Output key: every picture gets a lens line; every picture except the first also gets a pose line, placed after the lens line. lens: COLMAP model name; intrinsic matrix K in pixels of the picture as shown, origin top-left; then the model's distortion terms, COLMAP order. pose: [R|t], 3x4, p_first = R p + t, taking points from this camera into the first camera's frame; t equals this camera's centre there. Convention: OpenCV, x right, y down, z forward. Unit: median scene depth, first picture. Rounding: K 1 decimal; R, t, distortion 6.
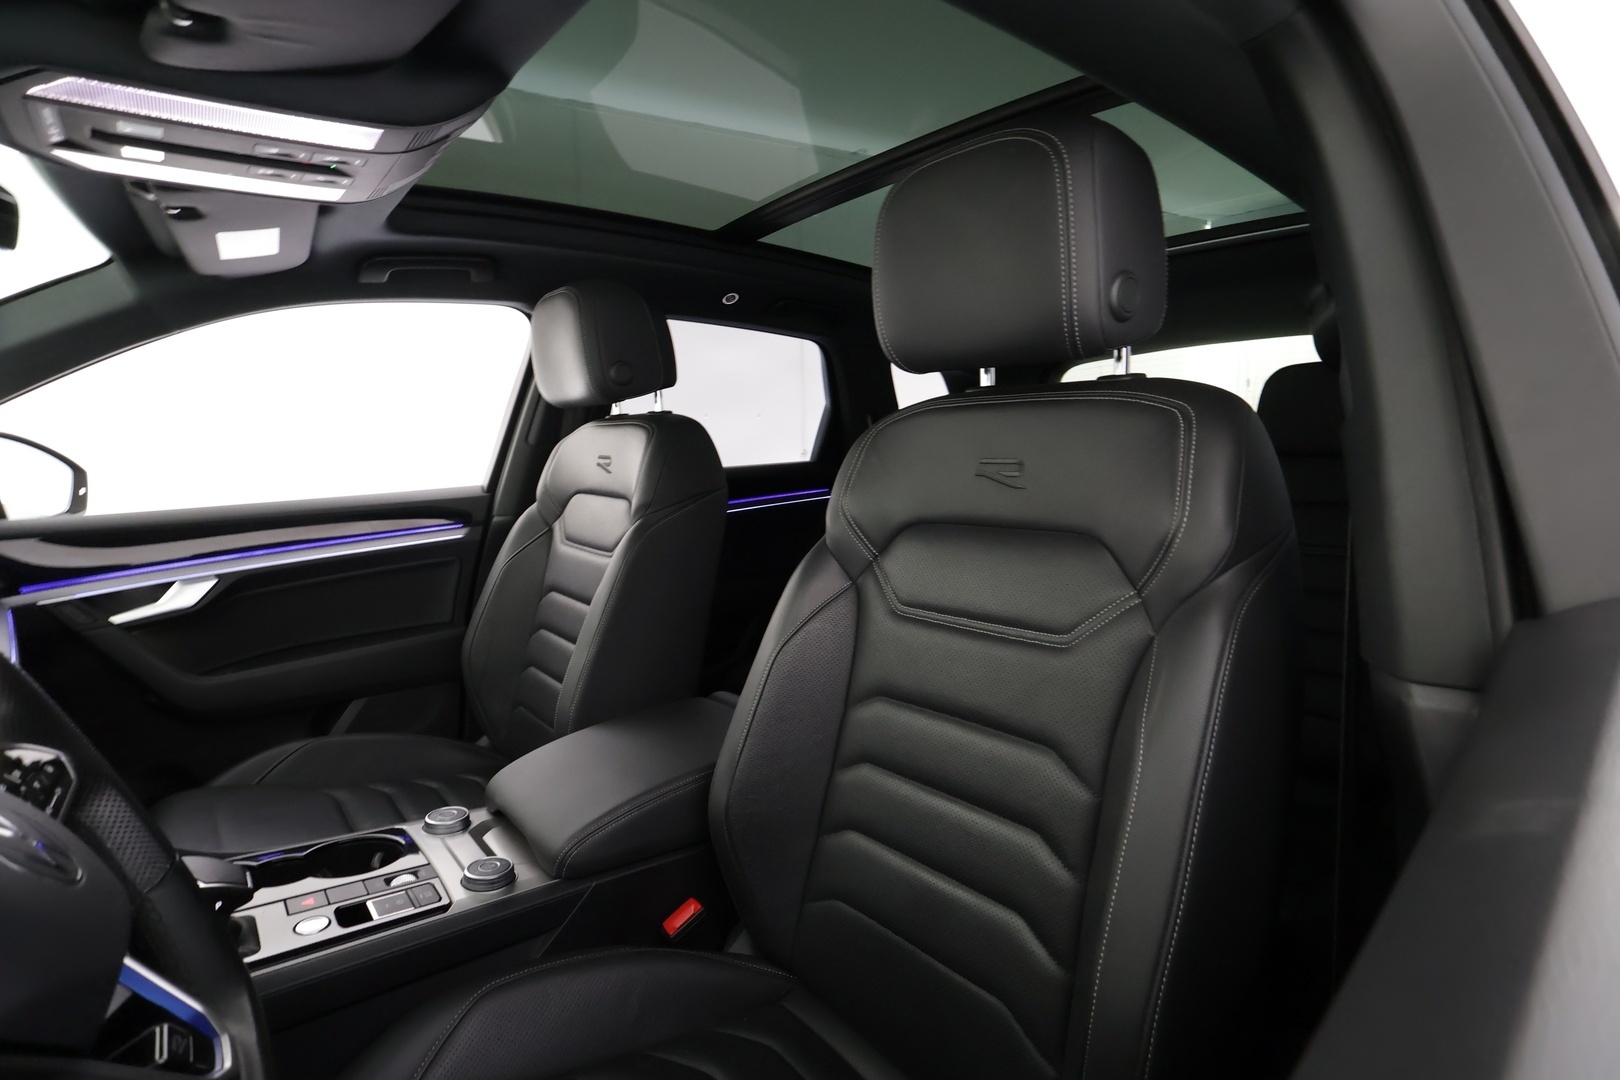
lens RADIAL K [[742.2, 0, 810.0], [0, 742.2, 540.0], [0, 0, 1]] dist [-0.001054, -0.000370]
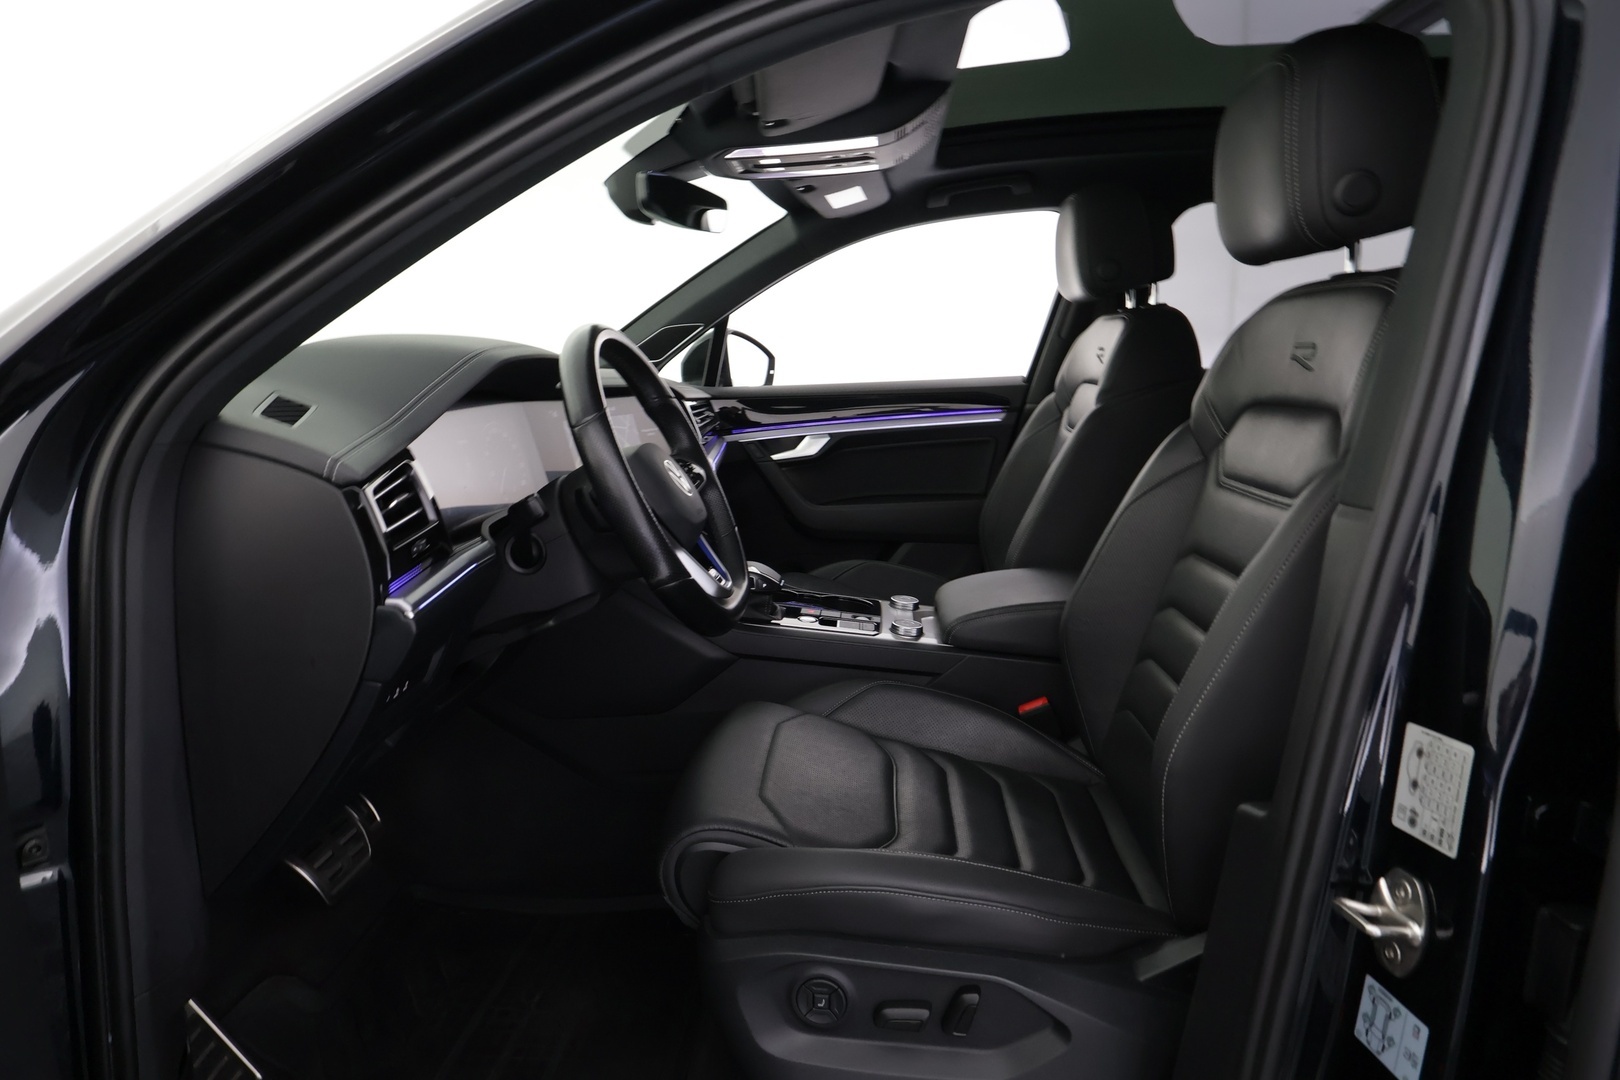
lens RADIAL K [[939.0, 0, 810.0], [0, 939.0, 540.0], [0, 0, 1]] dist [0.001313, -0.000057]
pose [[0.705448, 0.143185, -0.694148, 0.454537], [-0.089495, 0.989538, 0.113164, 0.051618], [0.703089, -0.017709, 0.710882, -0.299506]]
